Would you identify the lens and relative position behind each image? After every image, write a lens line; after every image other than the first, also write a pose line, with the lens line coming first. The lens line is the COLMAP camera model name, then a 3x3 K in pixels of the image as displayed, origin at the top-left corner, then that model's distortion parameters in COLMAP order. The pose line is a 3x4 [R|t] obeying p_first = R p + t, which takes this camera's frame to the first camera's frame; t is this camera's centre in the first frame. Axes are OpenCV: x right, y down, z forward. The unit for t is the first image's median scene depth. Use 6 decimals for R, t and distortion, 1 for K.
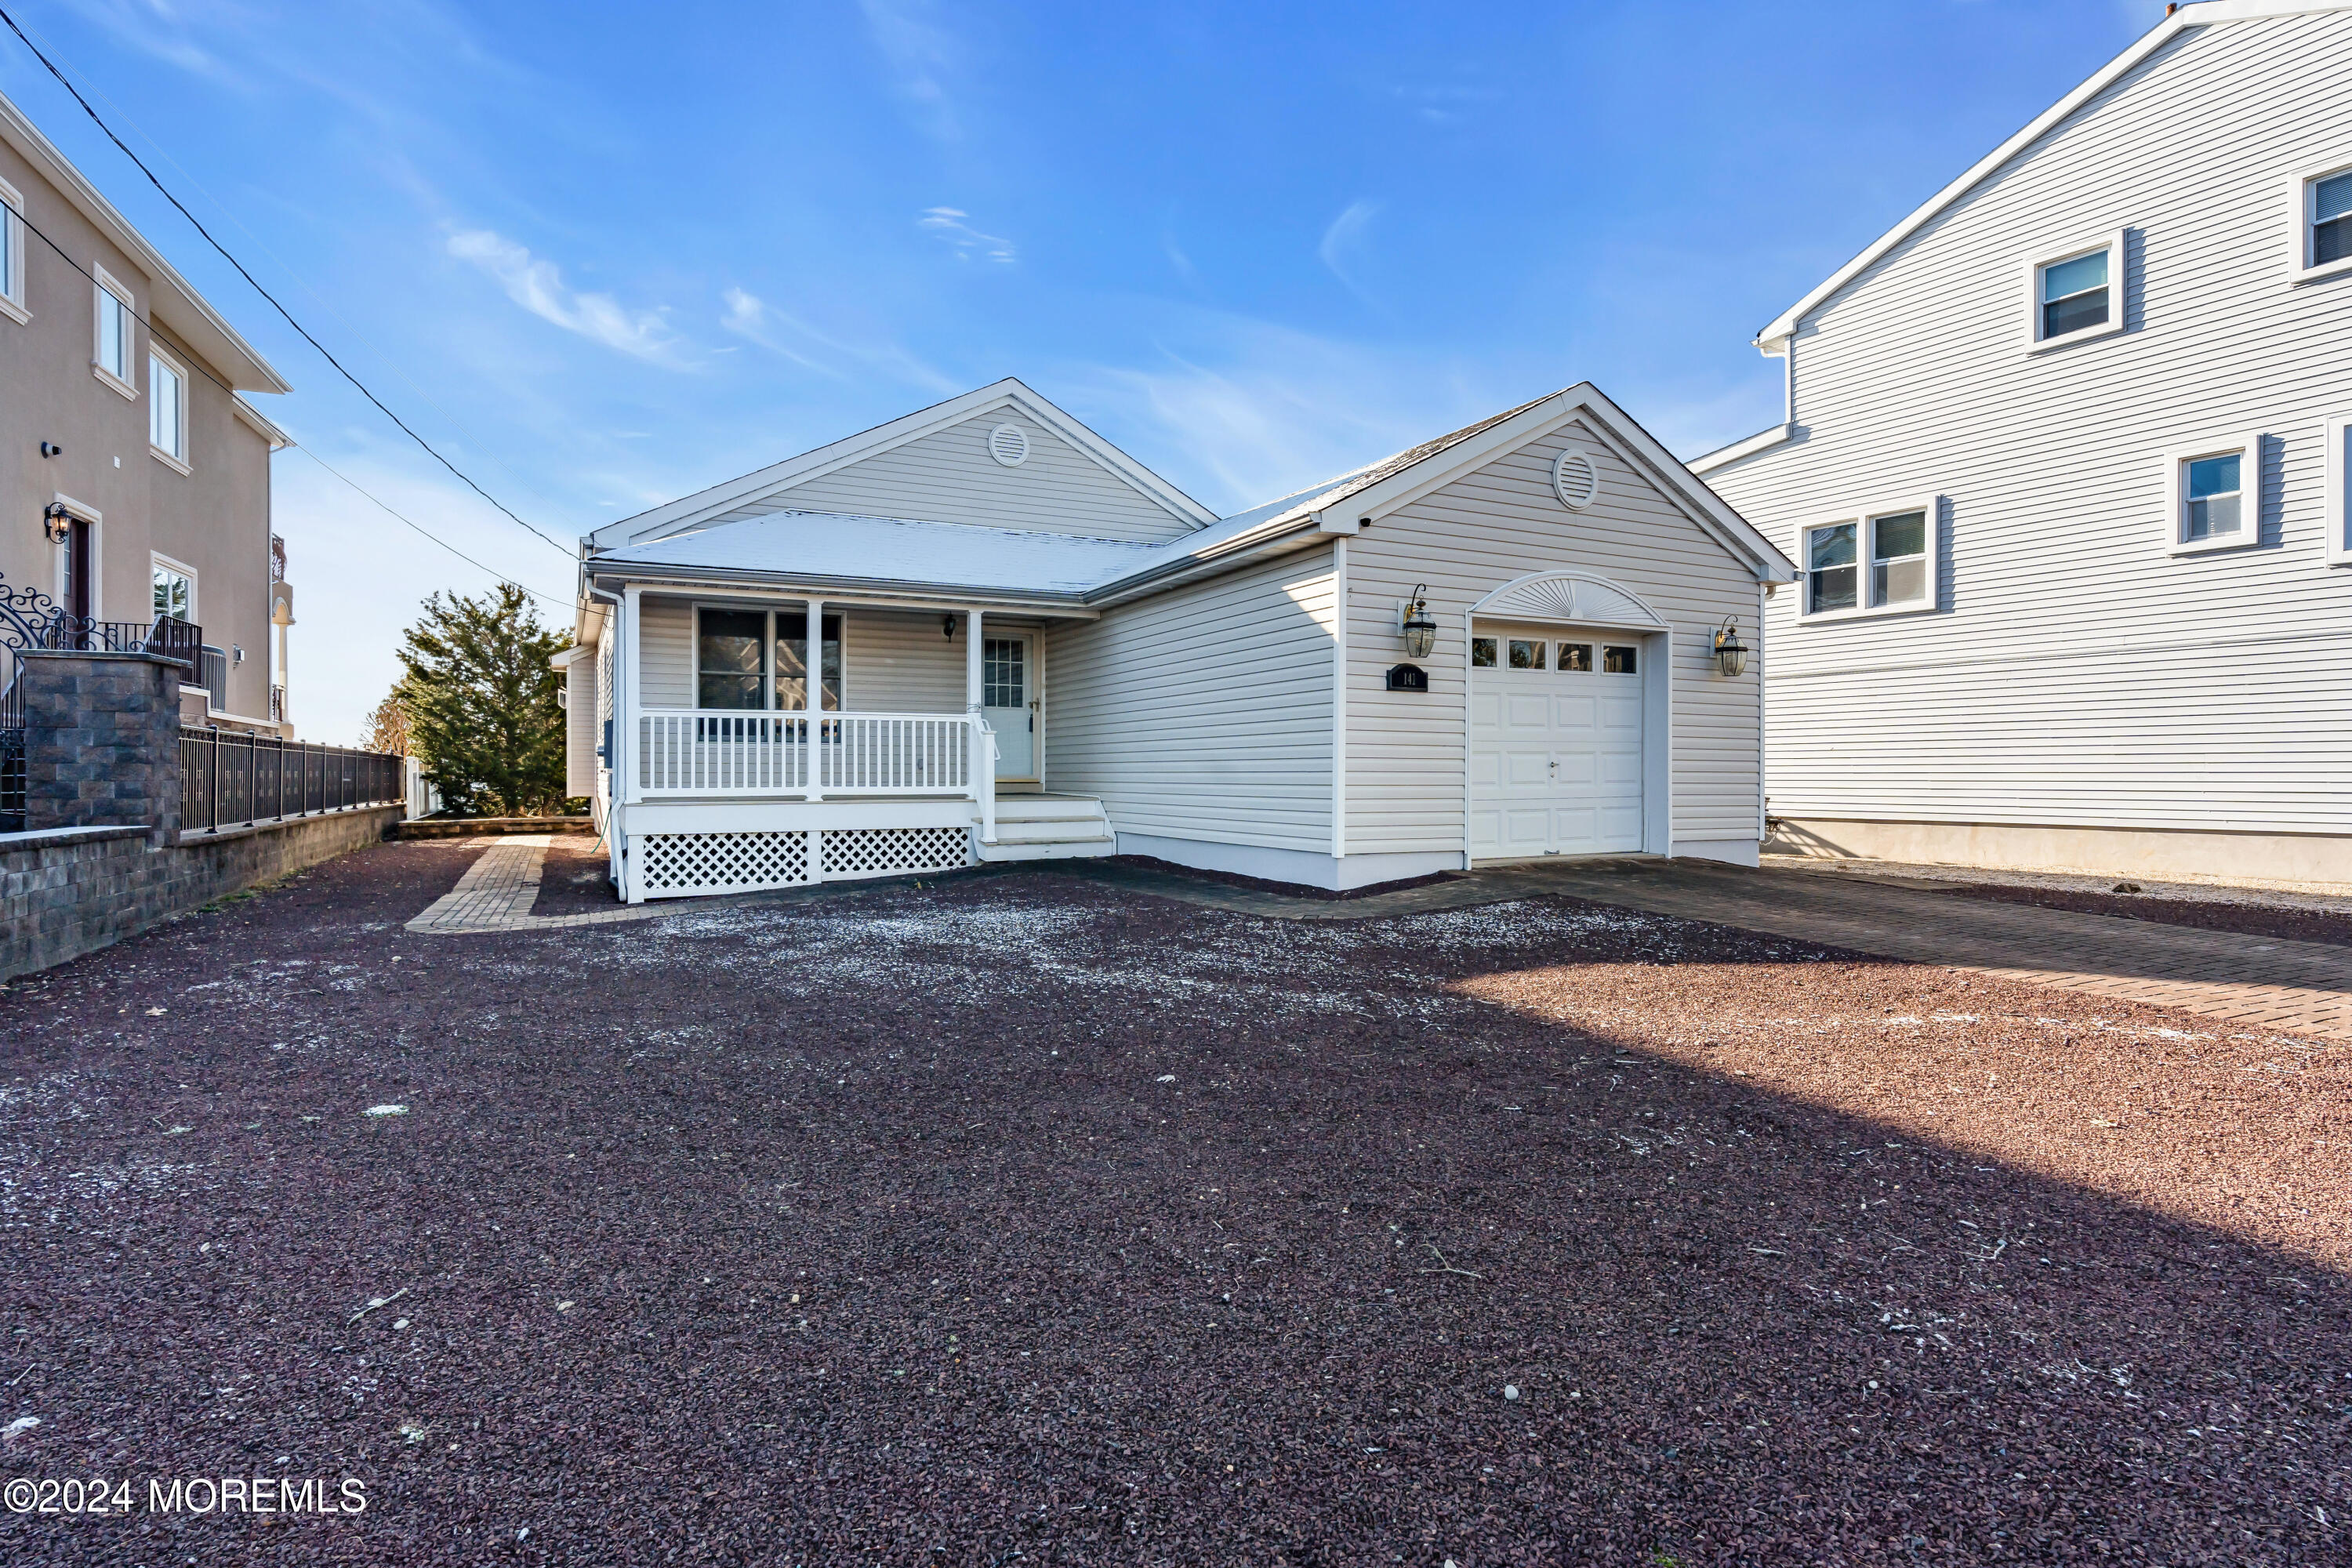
lens RADIAL K [[1083.8, 0, 1170.4], [0, 1083.8, 783.5], [0, 0, 1]] dist [-0.016149, 0.006301]
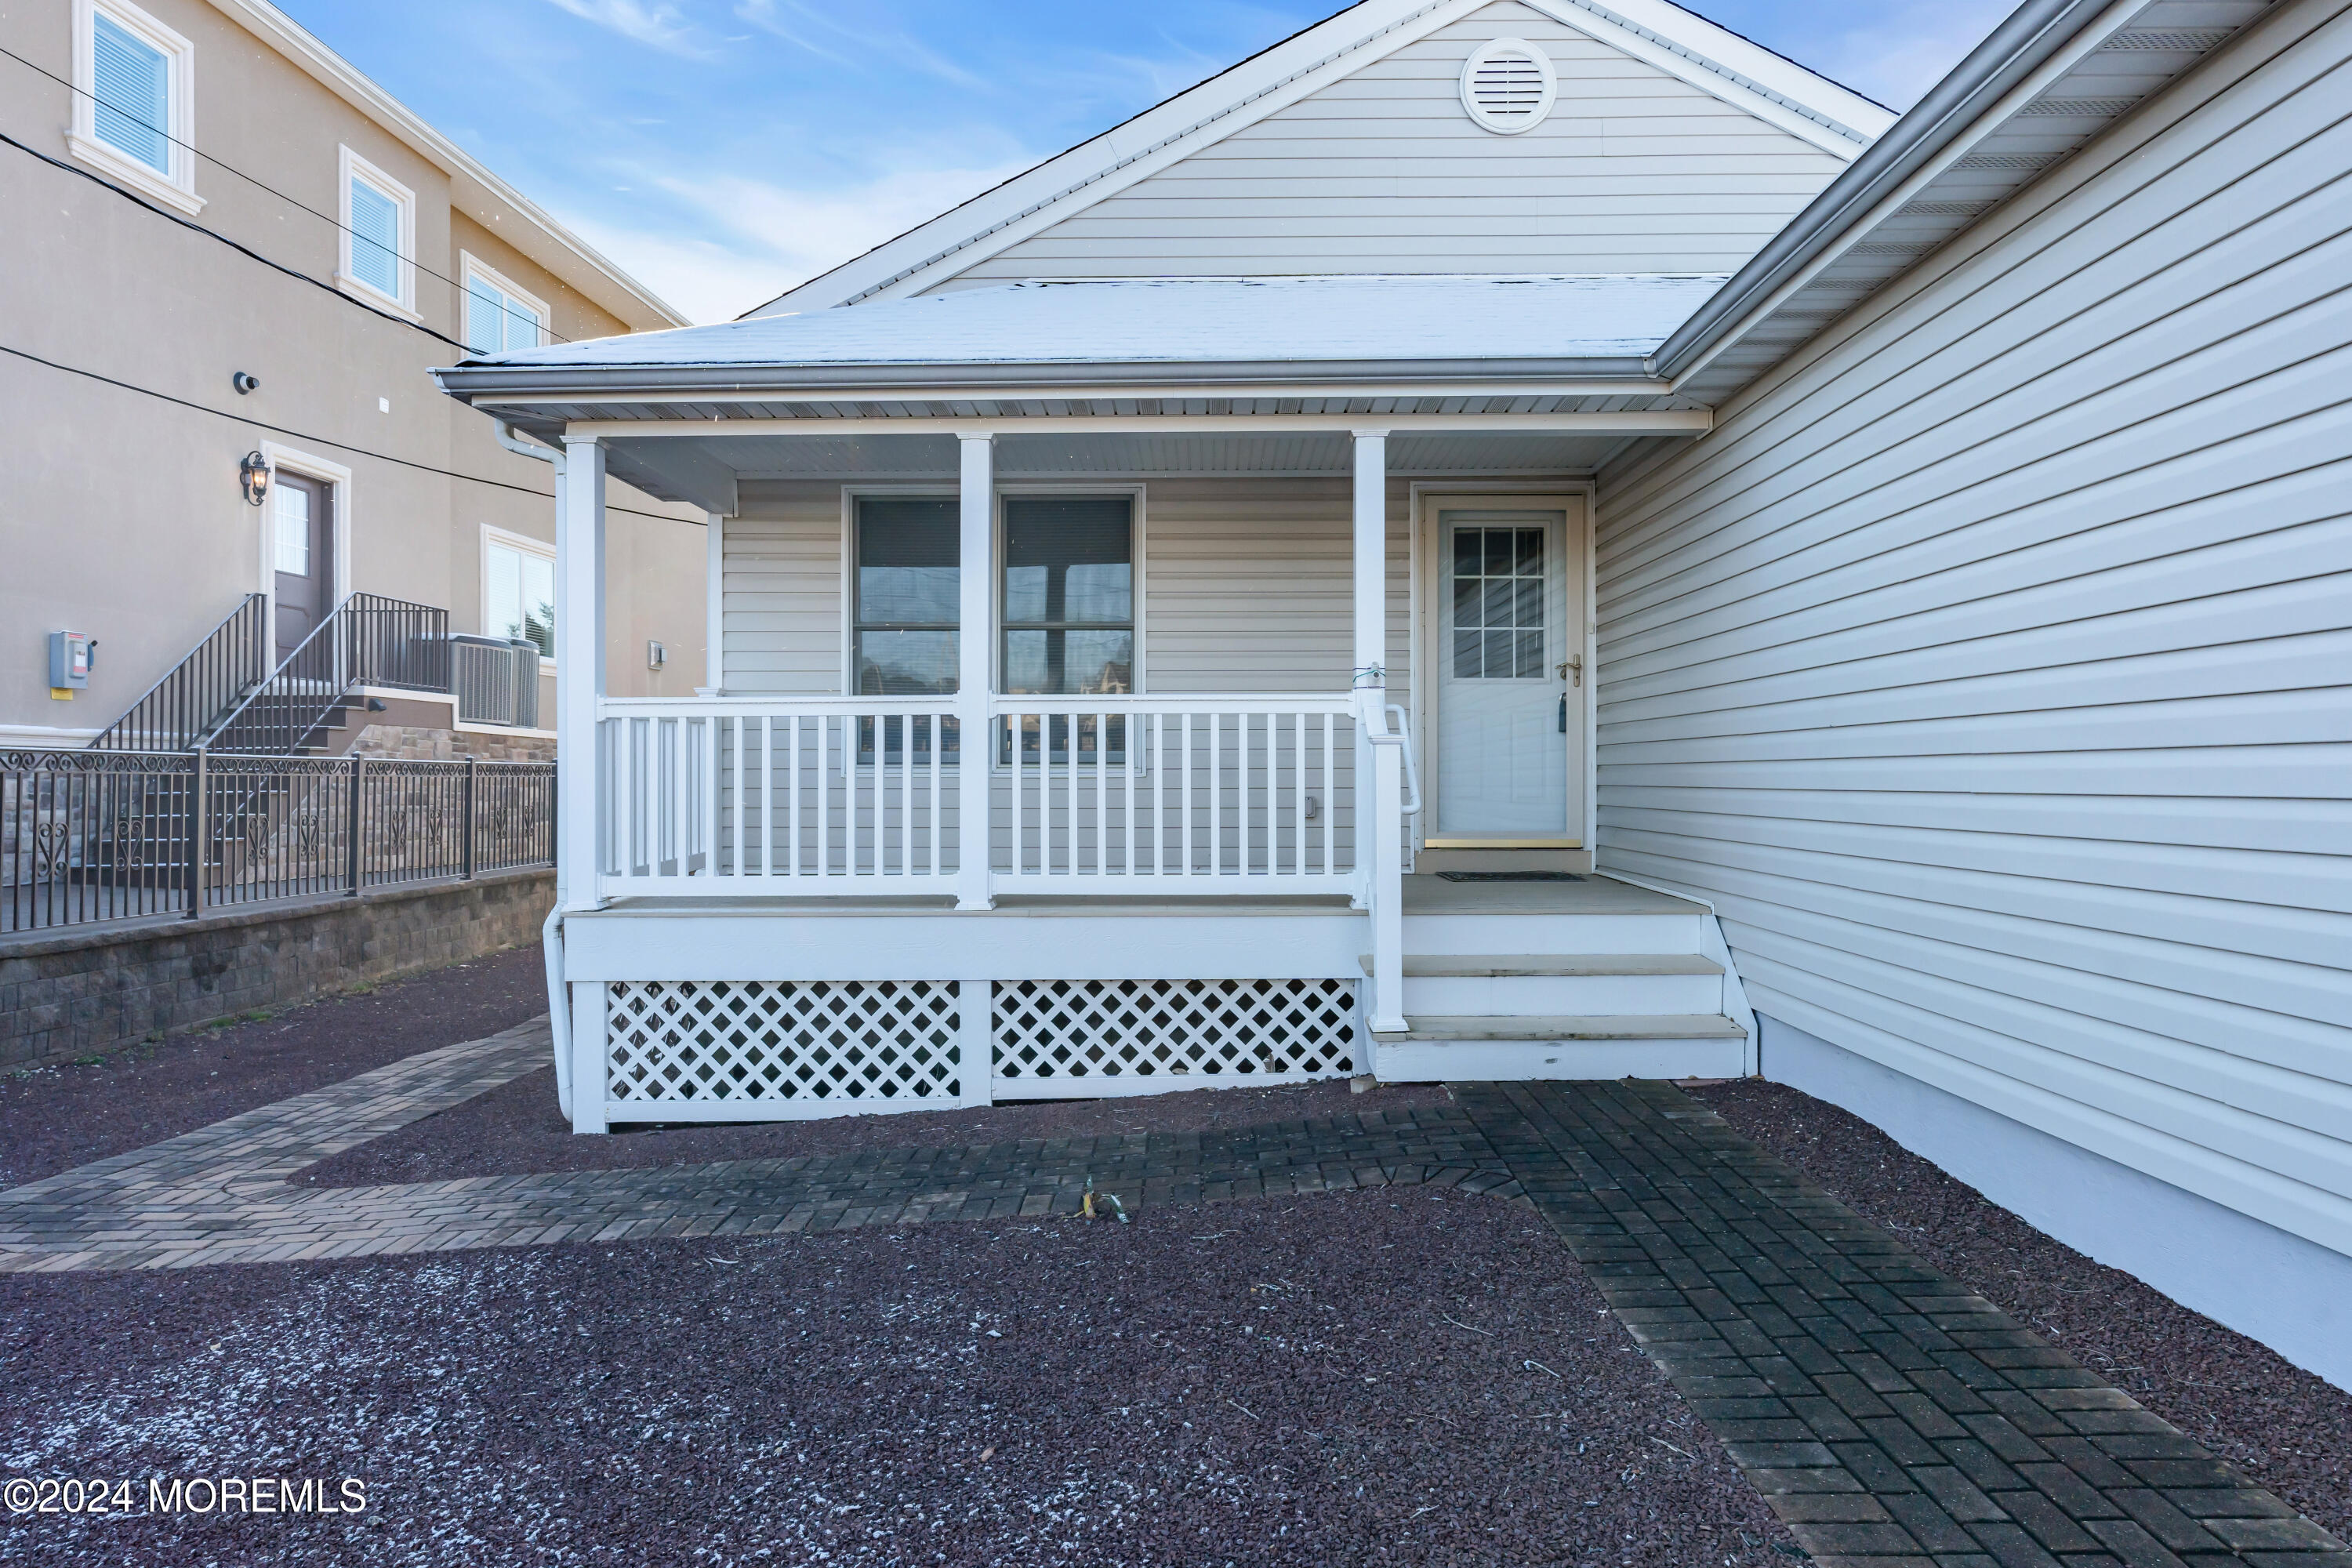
lens RADIAL K [[1401.3, 0, 1191.3], [0, 1401.3, 784.8], [0, 0, 1]] dist [-0.026753, 0.034224]
pose [[0.895361, -0.001327, -0.445339, -0.012826], [-0.002894, 0.999957, -0.008798, -0.026147], [0.445332, 0.009167, 0.895319, 0.536725]]
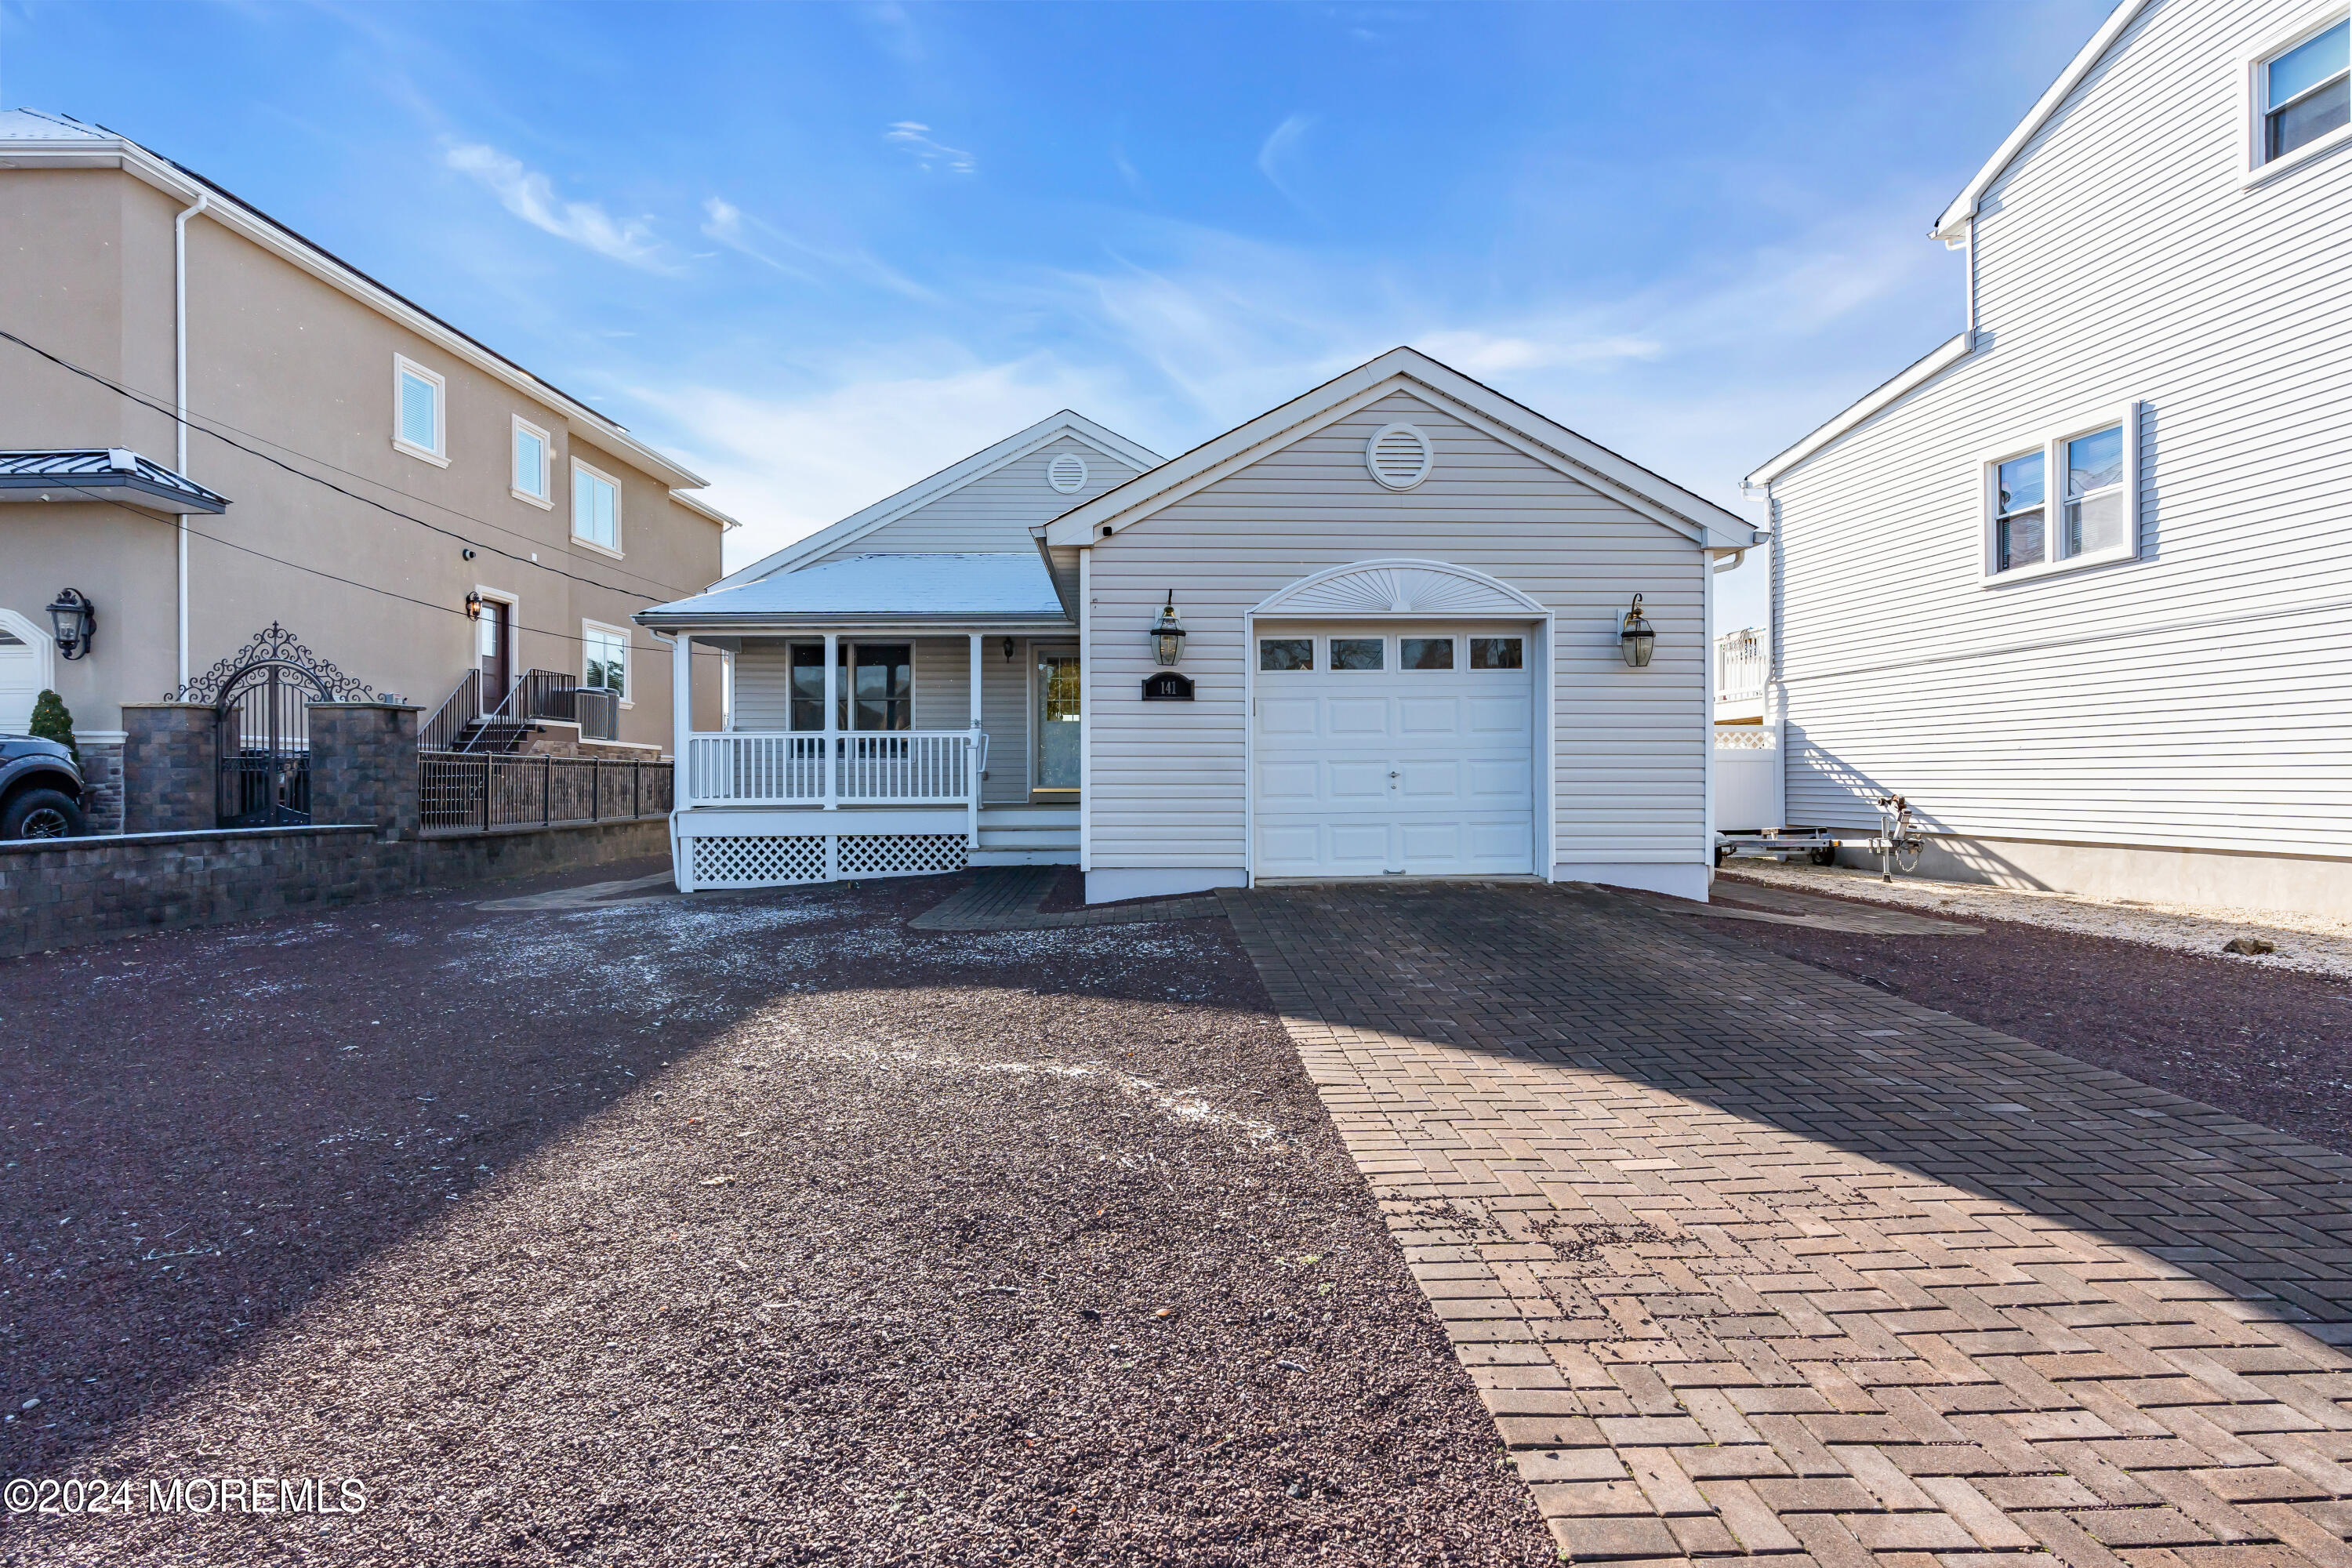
lens RADIAL K [[1083.8, 0, 1170.4], [0, 1083.8, 783.5], [0, 0, 1]] dist [-0.016149, 0.006301]
pose [[0.922463, -0.003667, -0.386067, 0.433021], [0.001230, 0.999978, -0.006558, -0.003342], [0.386083, 0.005575, 0.922447, 0.078510]]
